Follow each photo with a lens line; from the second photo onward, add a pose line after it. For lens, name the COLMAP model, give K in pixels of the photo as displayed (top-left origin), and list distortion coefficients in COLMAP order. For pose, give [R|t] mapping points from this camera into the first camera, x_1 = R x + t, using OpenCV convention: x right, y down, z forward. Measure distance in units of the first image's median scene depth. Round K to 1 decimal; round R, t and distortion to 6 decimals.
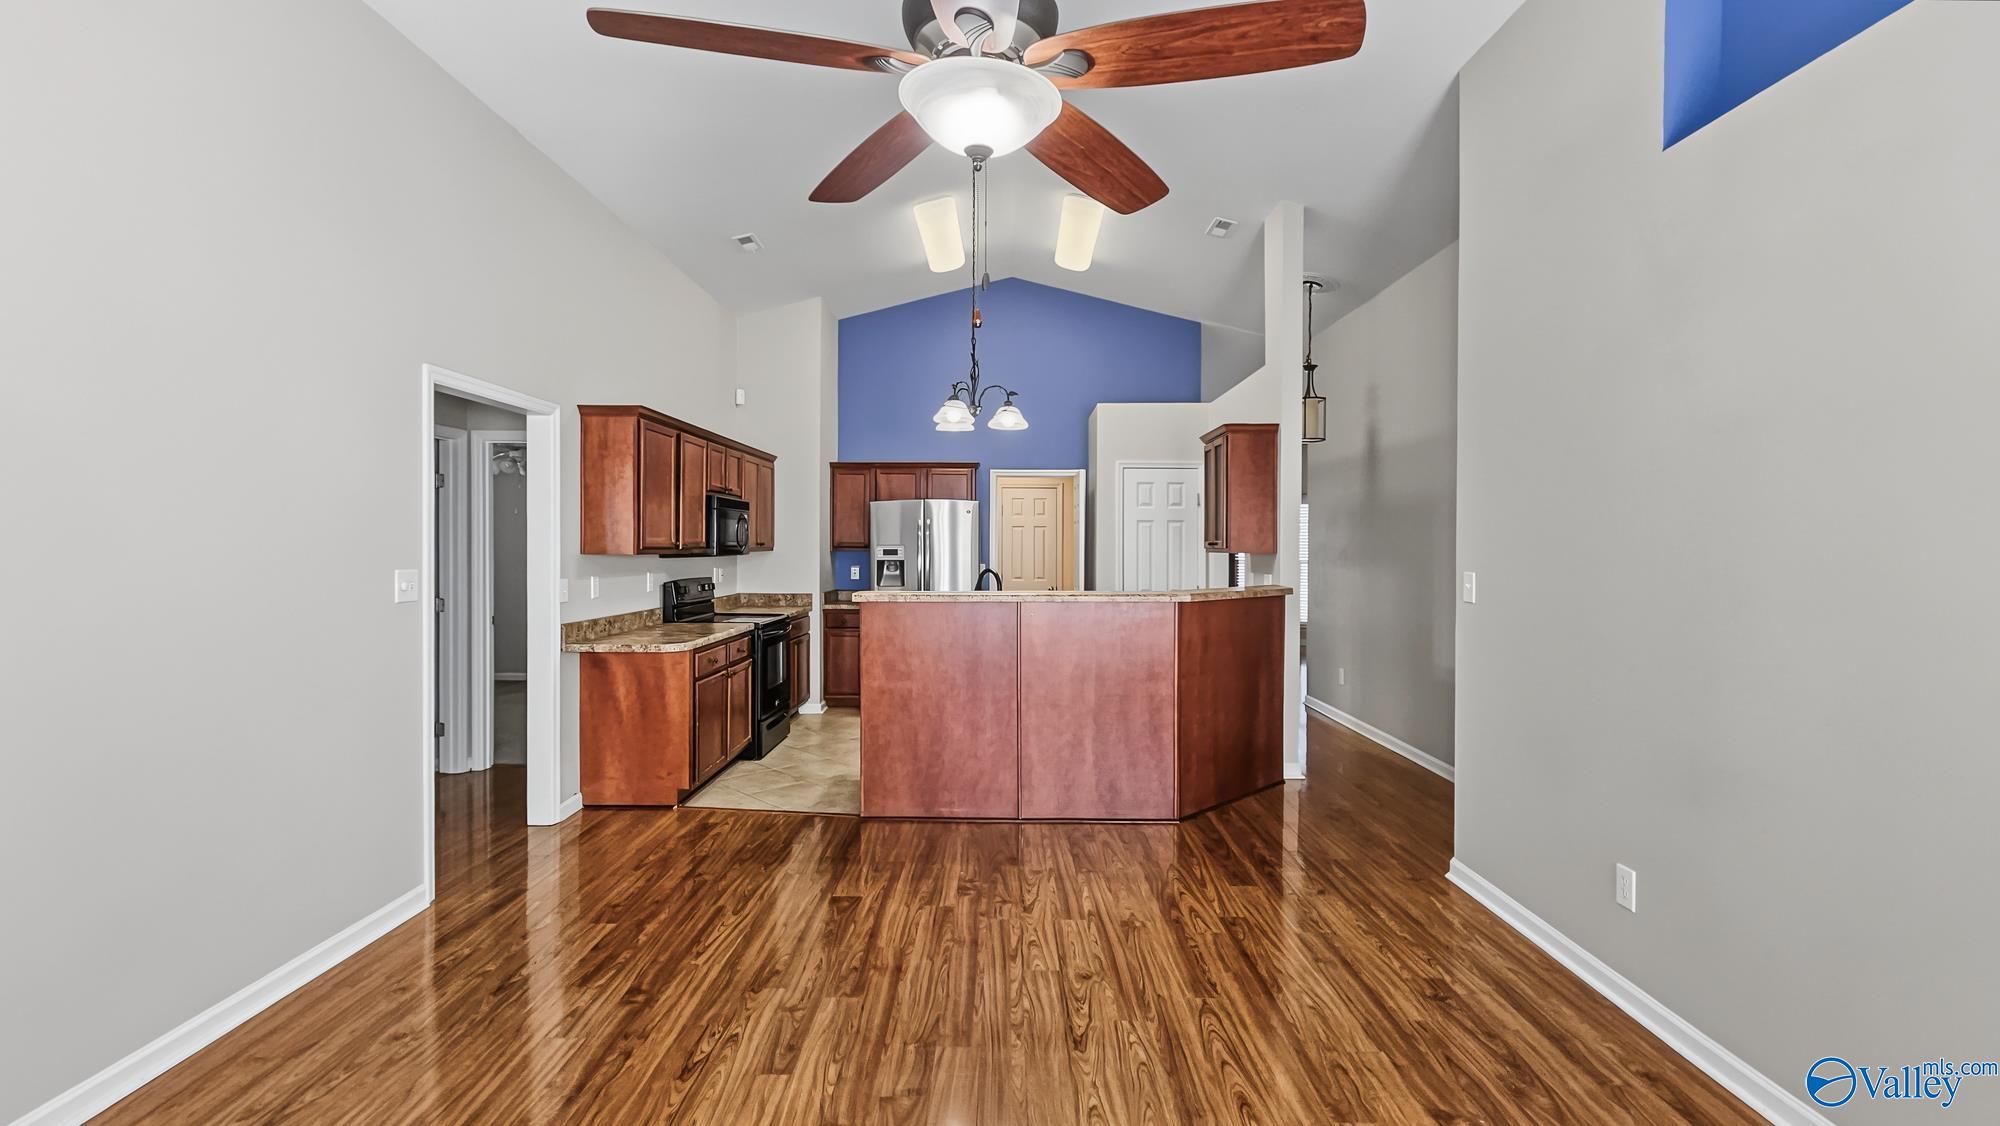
lens RADIAL K [[926.6, 0, 979.1], [0, 926.6, 549.4], [0, 0, 1]] dist [0.008056, 0.000831]
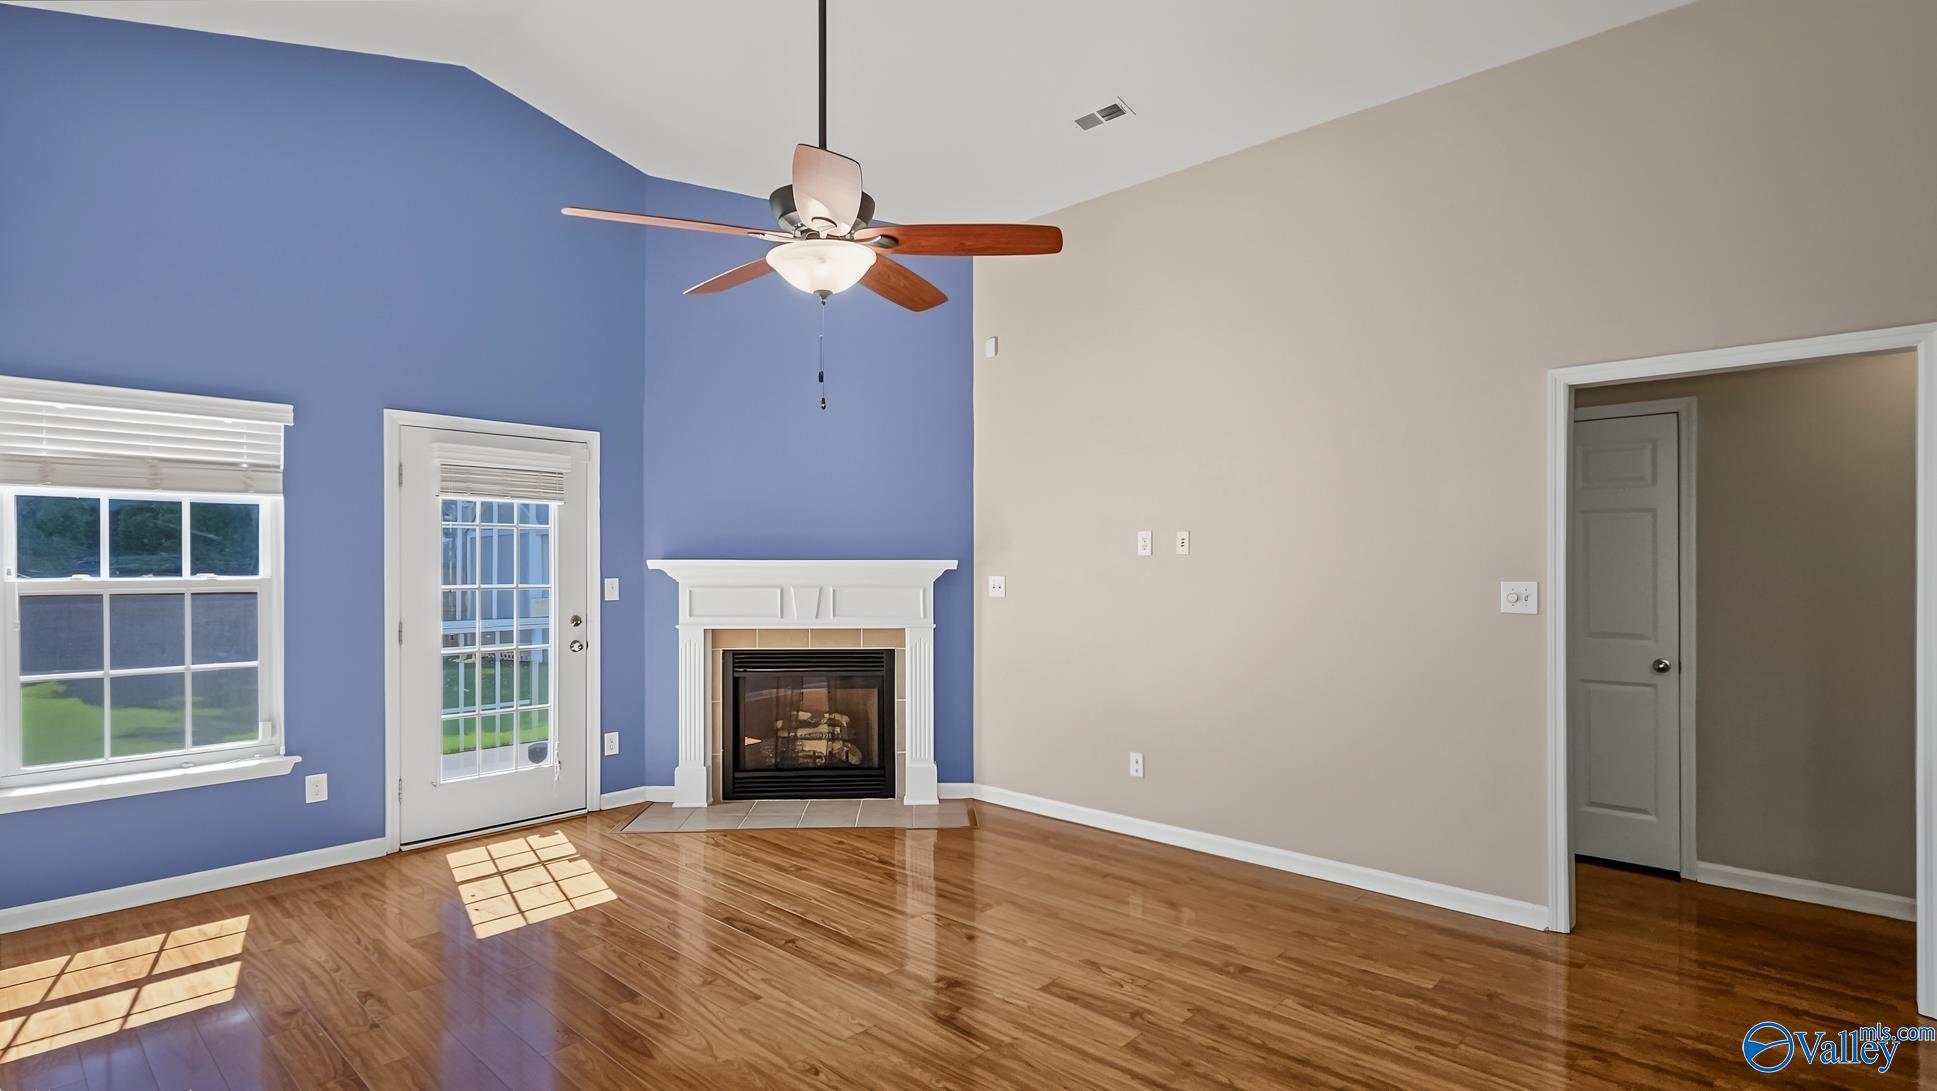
lens RADIAL K [[897.4, 0, 977.0], [0, 897.4, 564.5], [0, 0, 1]] dist [0.008056, 0.000831]
pose [[-0.668510, -0.003172, -0.743696, 0.322775], [-0.000143, 0.999991, -0.004137, 0.003294], [0.743703, -0.002659, -0.668505, 0.759960]]
